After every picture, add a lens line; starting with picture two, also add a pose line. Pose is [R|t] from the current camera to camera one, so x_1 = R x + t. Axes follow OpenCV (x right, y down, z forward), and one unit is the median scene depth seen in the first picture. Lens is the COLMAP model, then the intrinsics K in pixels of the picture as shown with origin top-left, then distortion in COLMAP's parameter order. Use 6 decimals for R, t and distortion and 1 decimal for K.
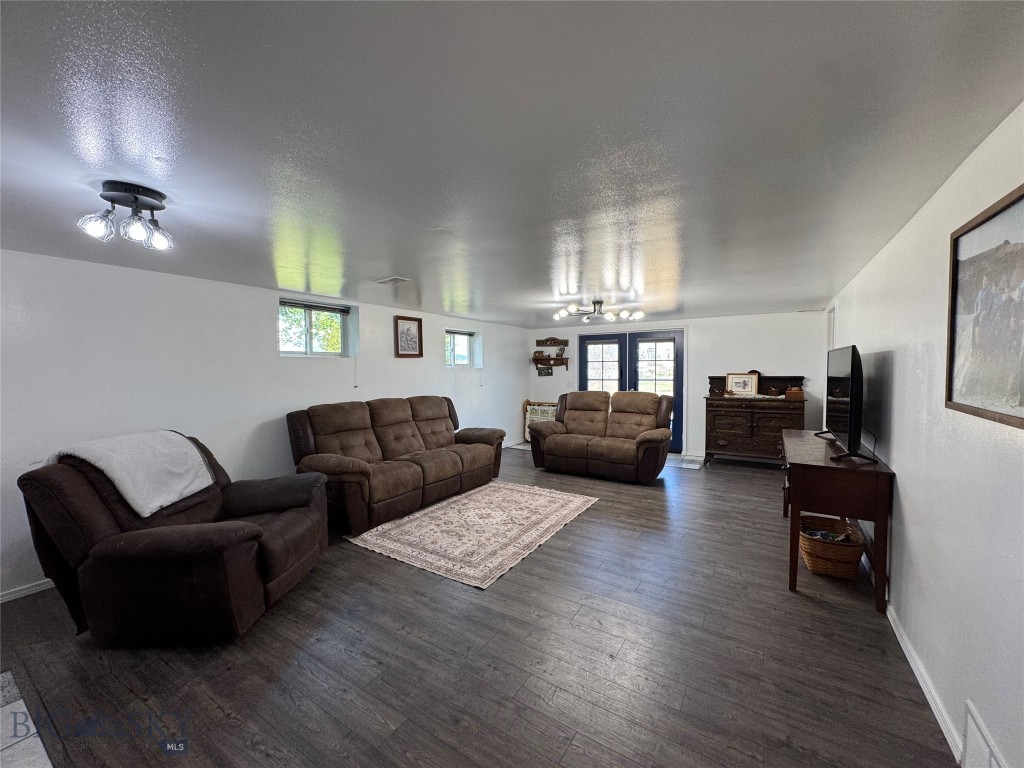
lens RADIAL K [[407.0, 0, 509.8], [0, 407.0, 383.9], [0, 0, 1]] dist [-0.006073, 0.000884]
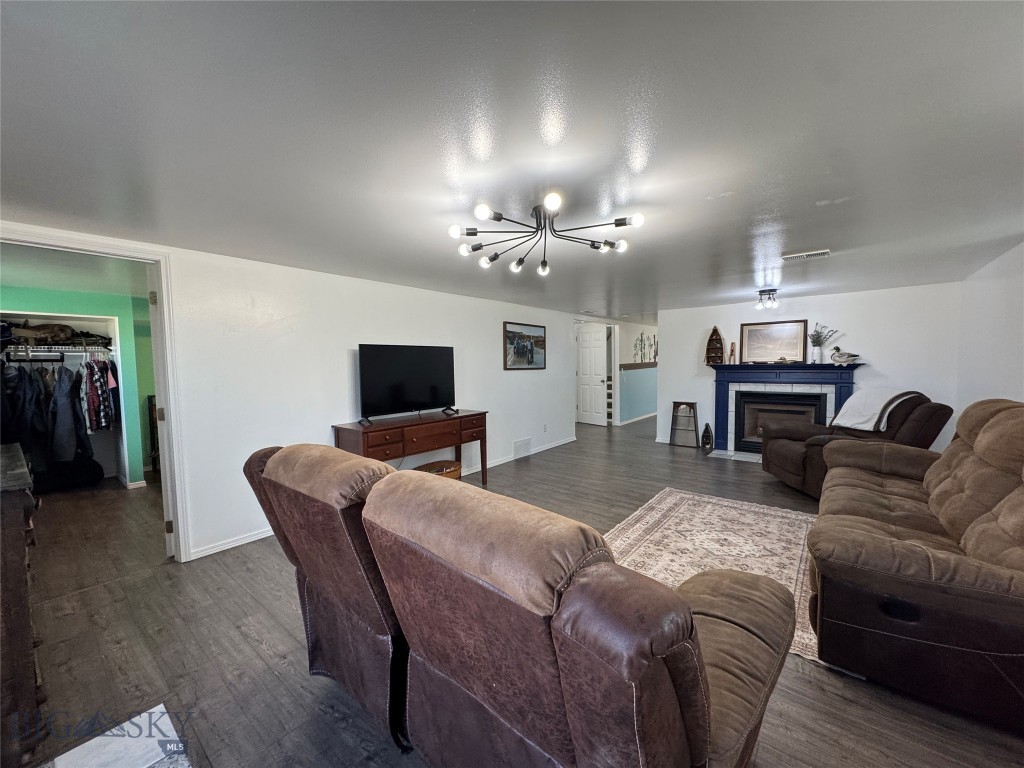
lens RADIAL K [[407.0, 0, 509.0], [0, 407.0, 384.3], [0, 0, 1]] dist [-0.006073, 0.000884]
pose [[-0.993094, 0.020139, 0.115581, 0.225643], [0.031076, 0.995123, 0.093621, -0.053946], [-0.113132, 0.096567, -0.988876, 1.610608]]
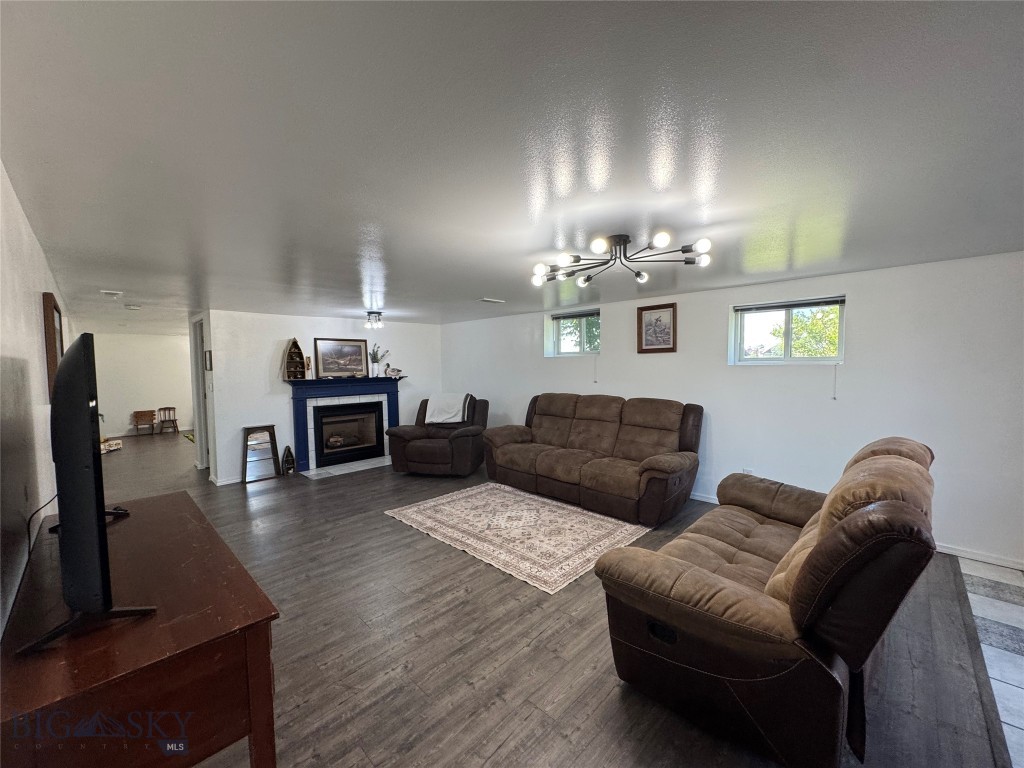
lens RADIAL K [[407.0, 0, 514.5], [0, 407.0, 383.1], [0, 0, 1]] dist [-0.006073, 0.000884]
pose [[-0.196858, 0.057918, -0.978720, 0.797991], [-0.025210, 0.997625, 0.064108, -0.058440], [0.980108, 0.037294, -0.194931, 1.066917]]
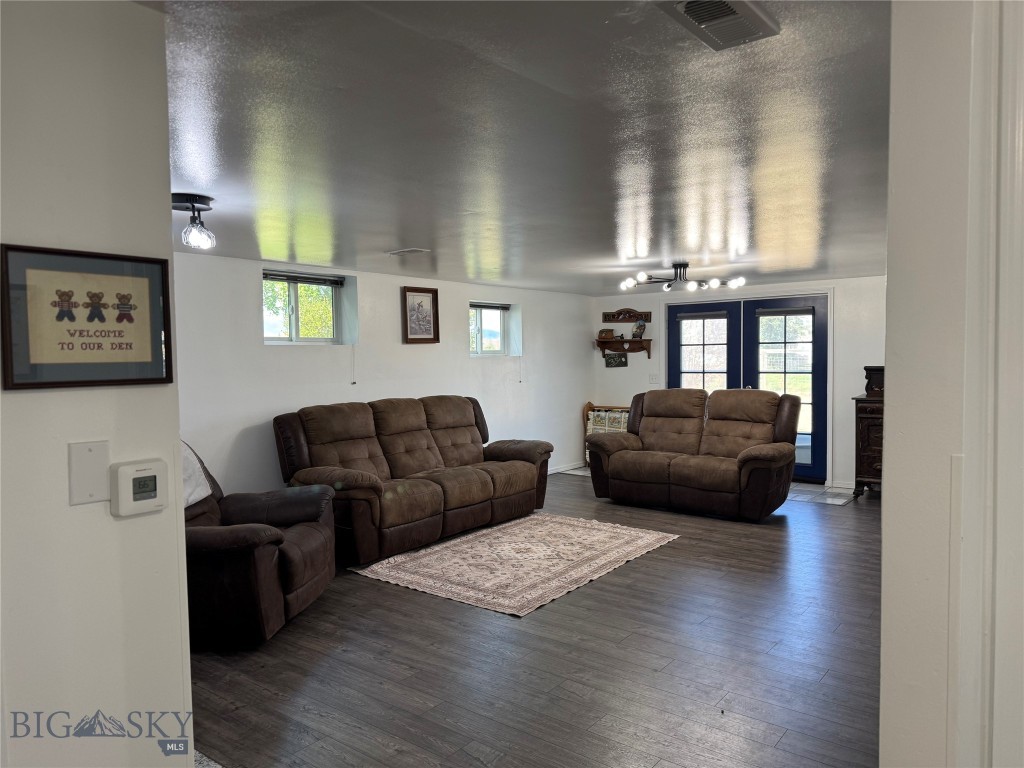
lens RADIAL K [[710.1, 0, 505.8], [0, 710.1, 376.3], [0, 0, 1]] dist [0.095114, -0.004638]
pose [[0.995543, -0.003034, -0.094263, 0.030547], [0.002671, 0.999989, -0.003969, 0.000364], [0.094274, 0.003700, 0.995539, -0.316264]]
